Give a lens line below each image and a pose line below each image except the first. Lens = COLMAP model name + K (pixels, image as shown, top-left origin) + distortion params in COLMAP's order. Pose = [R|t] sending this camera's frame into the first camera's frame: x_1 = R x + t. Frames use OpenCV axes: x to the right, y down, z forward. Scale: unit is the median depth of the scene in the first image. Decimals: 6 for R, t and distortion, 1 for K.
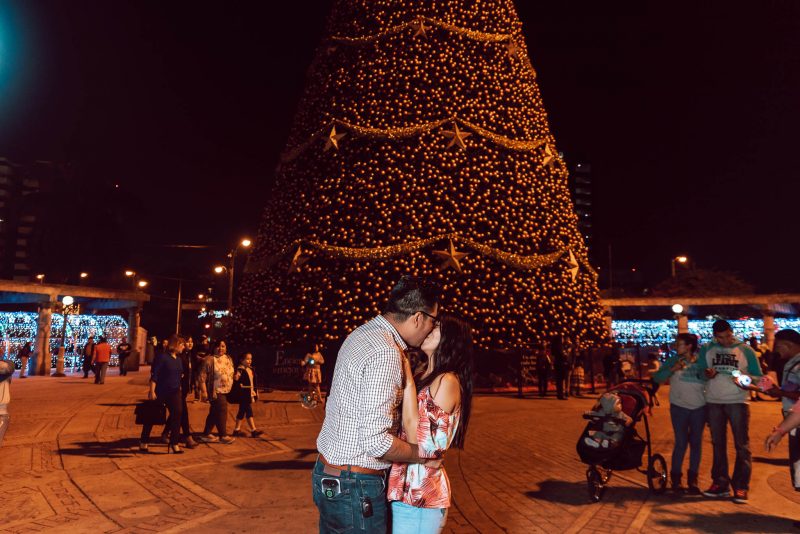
lens RADIAL K [[556.7, 0, 400.0], [0, 556.7, 267.0], [0, 0, 1]] dist [-0.001715, 0.000824]
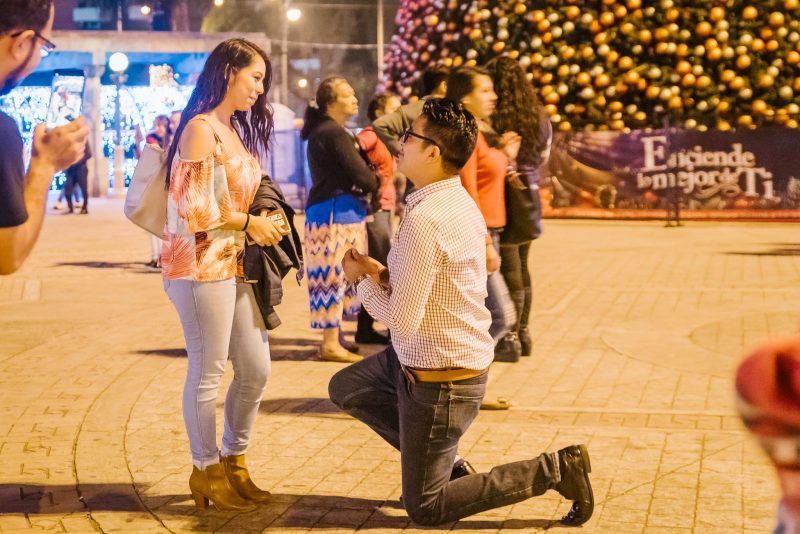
lens RADIAL K [[1489.7, 0, 302.0], [0, 1489.7, 167.1], [0, 0, 1]] dist [0.005257, 0.165256]
pose [[0.868326, -0.016194, -0.495730, 0.324735], [0.093100, 0.987024, 0.130831, -0.012880], [0.487178, -0.159757, 0.858566, -0.195600]]
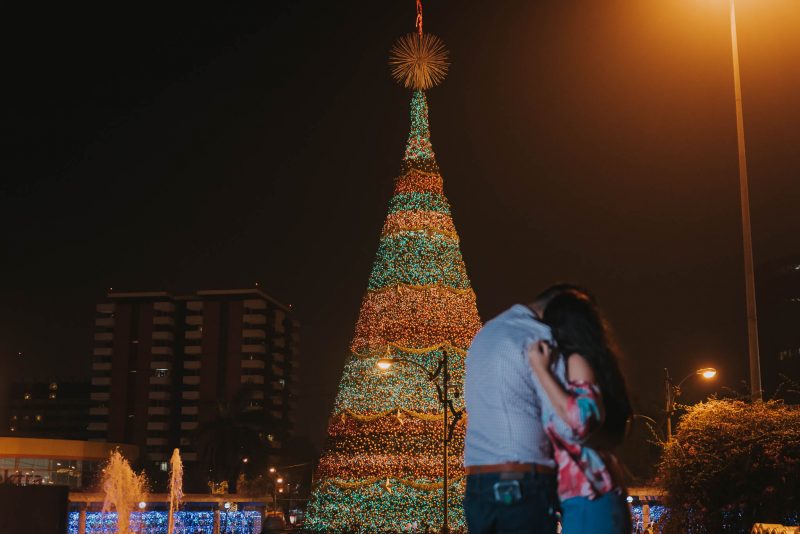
lens RADIAL K [[1240.6, 0, 400.0], [0, 1240.6, 267.0], [0, 0, 1]] dist [-0.003946, 0.044508]
pose [[0.913110, -0.085376, -0.398674, 1.884516], [0.060884, 0.995419, -0.073721, -0.449410], [0.403141, 0.043042, 0.914125, -2.952152]]
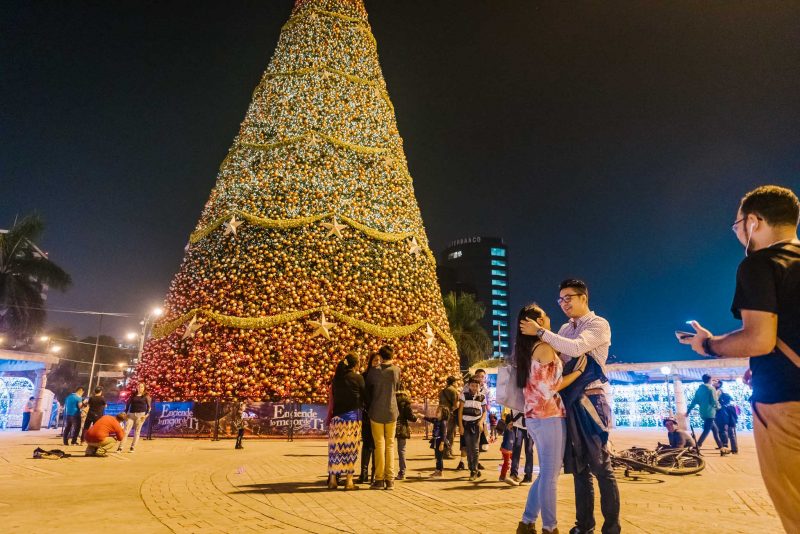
lens RADIAL K [[531.9, 0, 400.0], [0, 531.9, 267.0], [0, 0, 1]] dist [-0.003739, 0.000283]
pose [[0.992682, 0.032987, 0.116166, 0.115019], [-0.016772, 0.990306, -0.137886, 0.009930], [-0.119588, 0.134929, 0.983612, -0.163706]]
